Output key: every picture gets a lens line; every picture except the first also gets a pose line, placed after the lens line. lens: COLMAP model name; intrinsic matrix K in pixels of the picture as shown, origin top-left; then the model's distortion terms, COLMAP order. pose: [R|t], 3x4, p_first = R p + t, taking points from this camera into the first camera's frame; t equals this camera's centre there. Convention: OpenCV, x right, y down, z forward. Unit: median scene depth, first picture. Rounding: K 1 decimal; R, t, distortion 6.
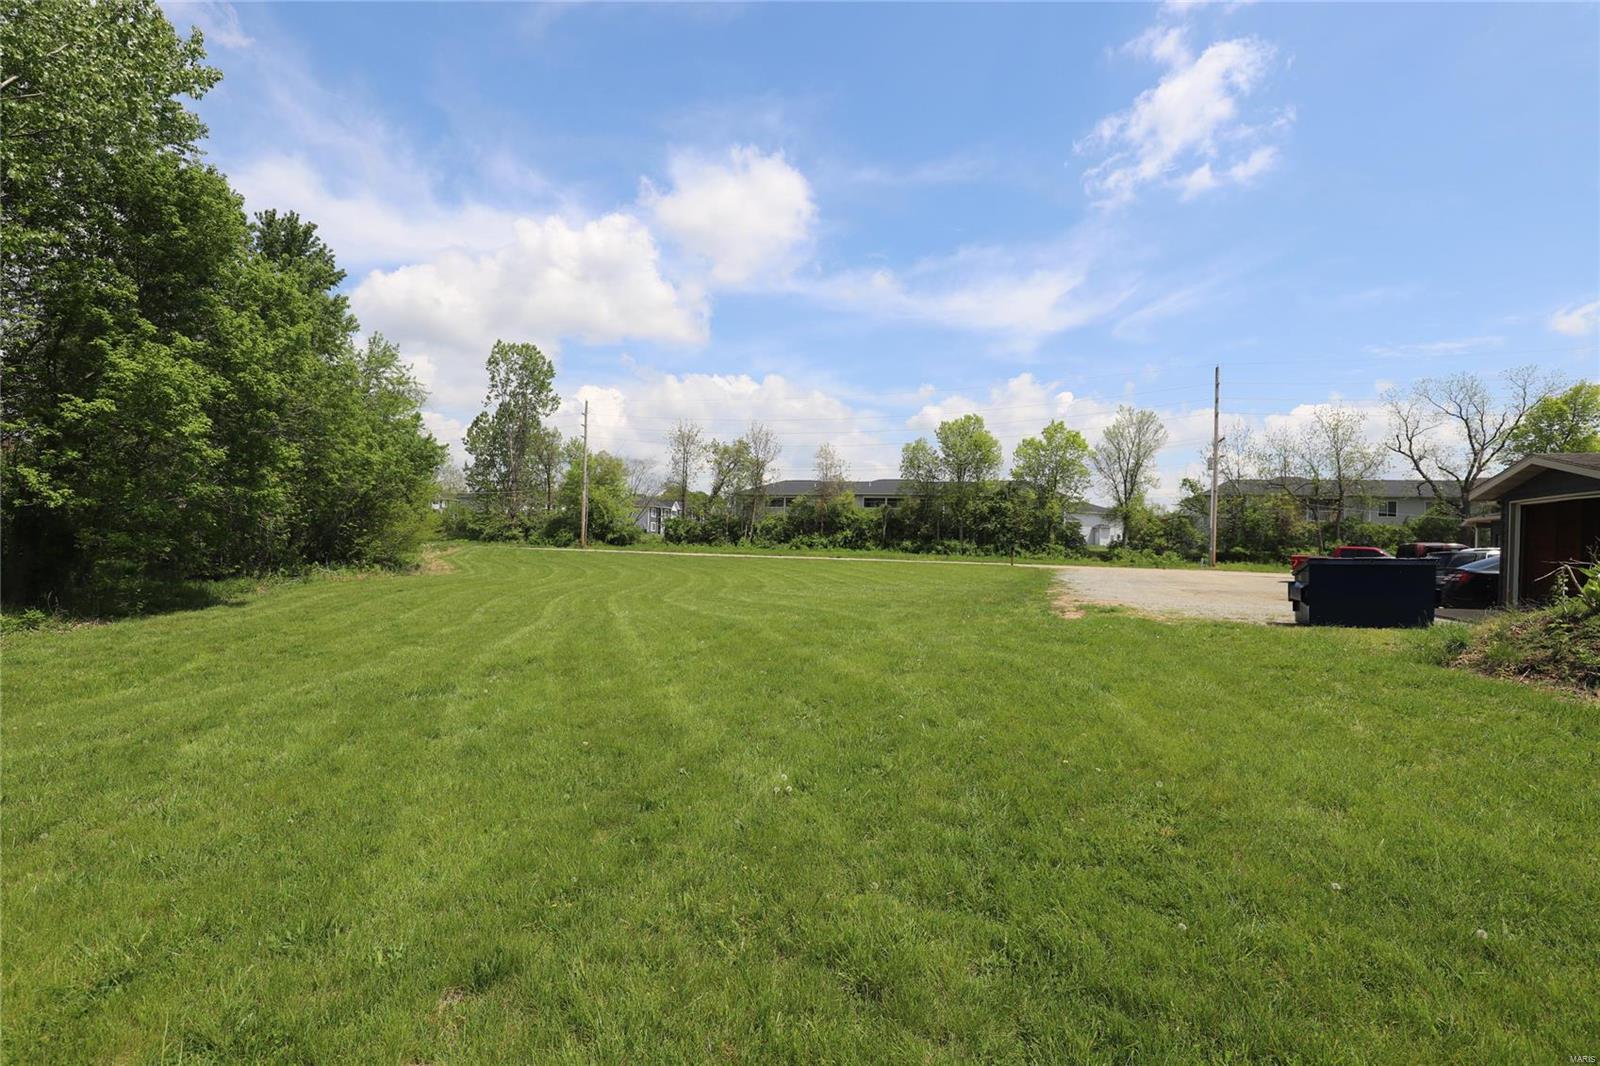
lens RADIAL K [[734.7, 0, 800.0], [0, 734.7, 533.0], [0, 0, 1]] dist [-0.028187, -0.000075]
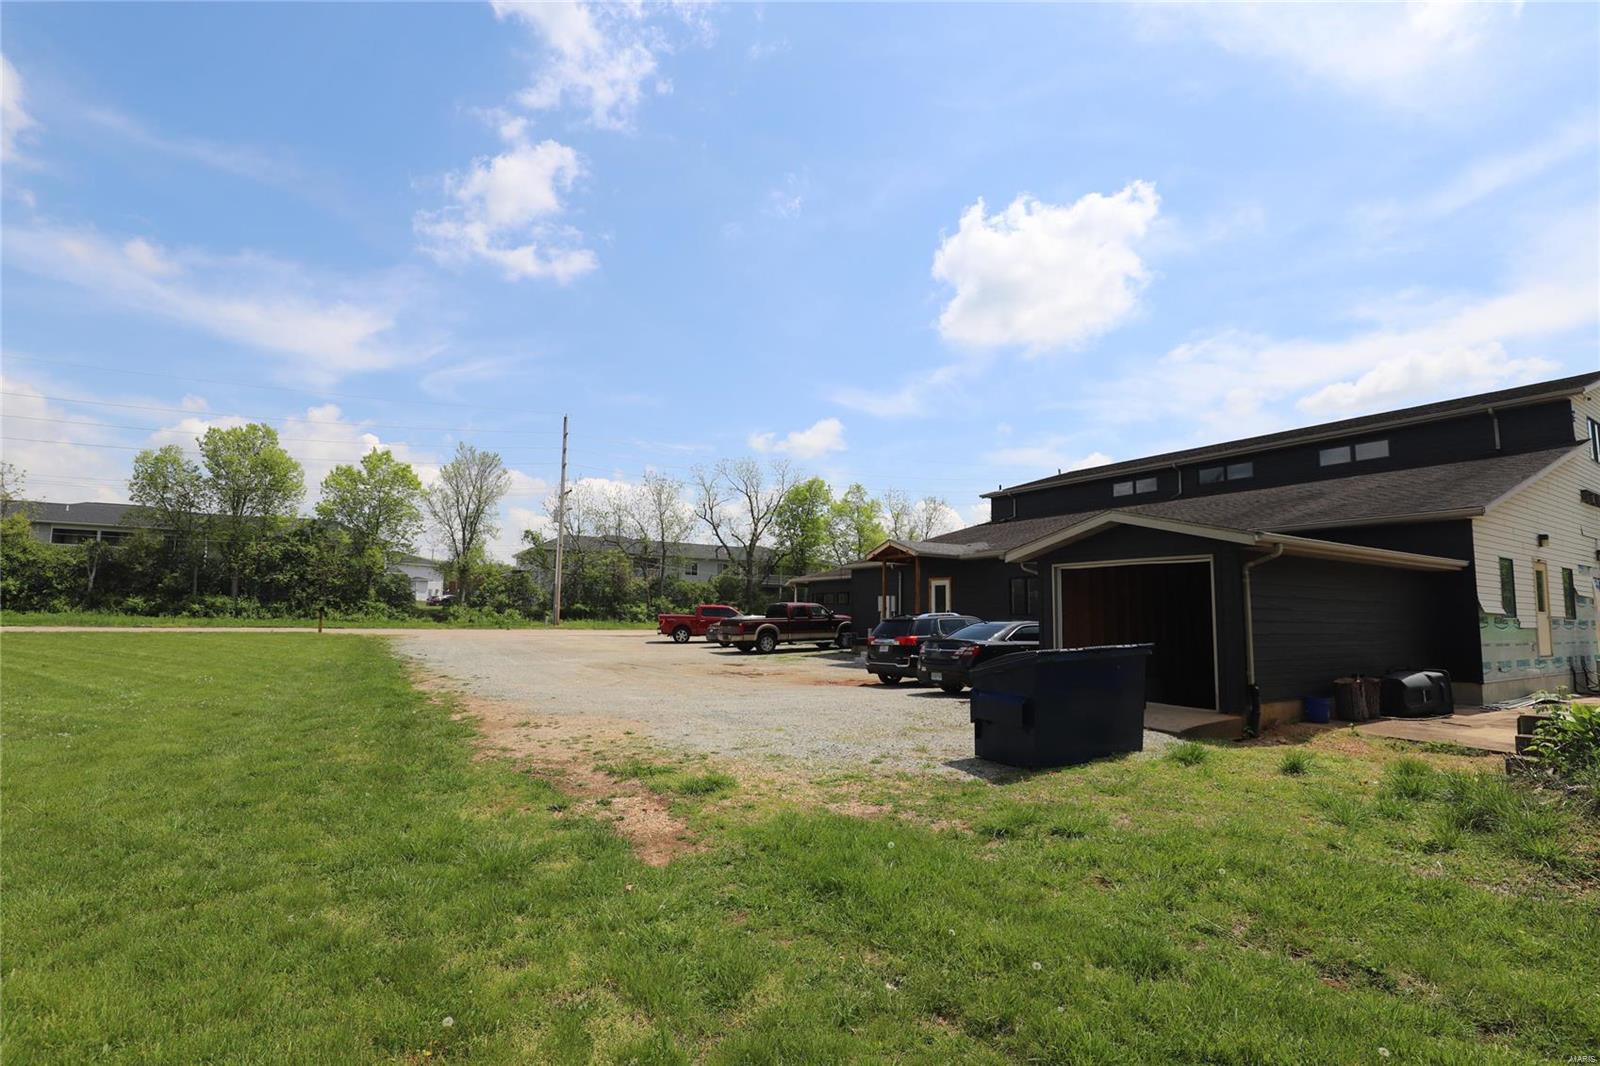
lens RADIAL K [[722.0, 0, 781.8], [0, 722.0, 549.9], [0, 0, 1]] dist [-0.029403, 0.000606]
pose [[0.636674, 0.047639, 0.769661, 0.027733], [-0.009038, 0.998482, -0.054326, -0.002506], [-0.771080, 0.027632, 0.636138, 0.159564]]
